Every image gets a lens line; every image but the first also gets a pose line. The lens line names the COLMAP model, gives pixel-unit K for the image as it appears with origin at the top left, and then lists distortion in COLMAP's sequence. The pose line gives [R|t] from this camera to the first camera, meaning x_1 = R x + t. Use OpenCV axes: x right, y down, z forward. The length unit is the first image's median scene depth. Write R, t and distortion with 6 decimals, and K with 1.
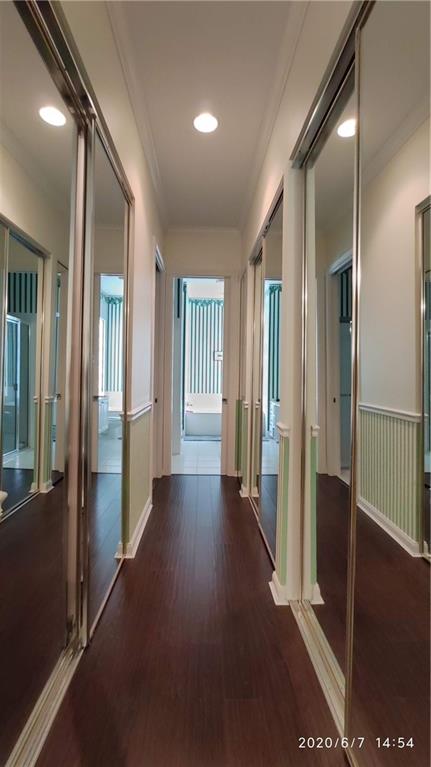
lens RADIAL K [[343.2, 0, 215.5], [0, 343.2, 383.5], [0, 0, 1]] dist [-0.012038, 0.000856]
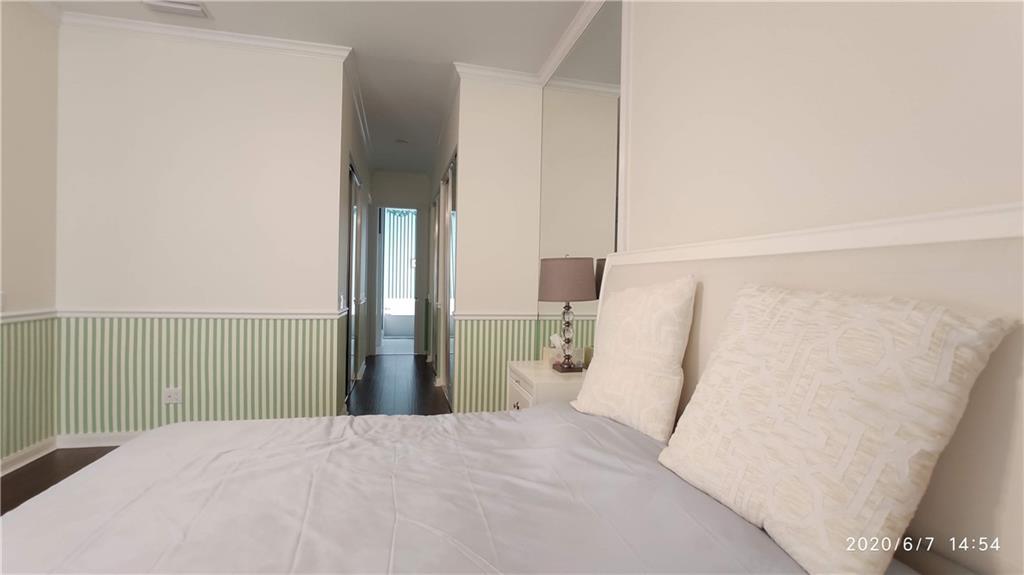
lens RADIAL K [[458.1, 0, 512.0], [0, 458.1, 287.5], [0, 0, 1]] dist [-0.012038, 0.000856]
pose [[0.980923, -0.006855, 0.194278, 0.041103], [0.007992, 0.999955, -0.005072, 0.012007], [-0.194235, 0.006528, 0.980933, -0.750511]]
